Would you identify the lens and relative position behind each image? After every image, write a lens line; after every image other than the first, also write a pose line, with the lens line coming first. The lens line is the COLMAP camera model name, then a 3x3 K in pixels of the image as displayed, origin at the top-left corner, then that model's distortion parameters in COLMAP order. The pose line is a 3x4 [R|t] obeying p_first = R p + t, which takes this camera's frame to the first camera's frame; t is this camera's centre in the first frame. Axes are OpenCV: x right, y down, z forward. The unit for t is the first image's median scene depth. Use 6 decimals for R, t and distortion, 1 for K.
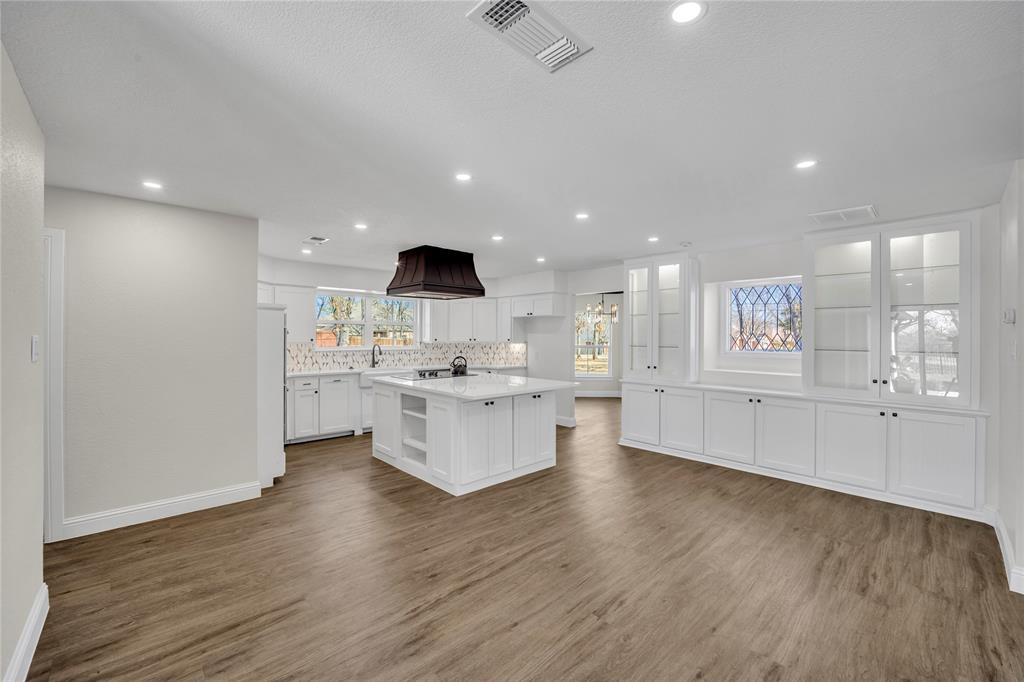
lens RADIAL K [[413.1, 0, 512.1], [0, 413.1, 341.6], [0, 0, 1]] dist [-0.001969, -0.000131]
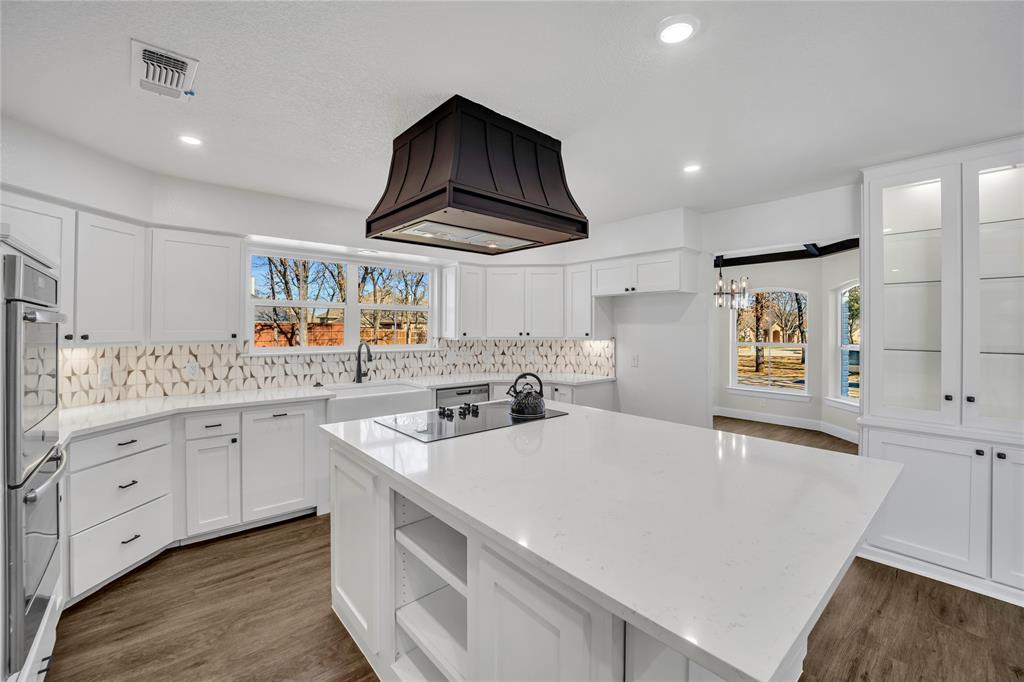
lens RADIAL K [[413.1, 0, 511.4], [0, 413.1, 332.7], [0, 0, 1]] dist [-0.001969, -0.000131]
pose [[0.999317, -0.000594, -0.036958, -0.094798], [0.000517, 0.999998, -0.002093, -0.005559], [0.036959, 0.002072, 0.999315, 0.403795]]
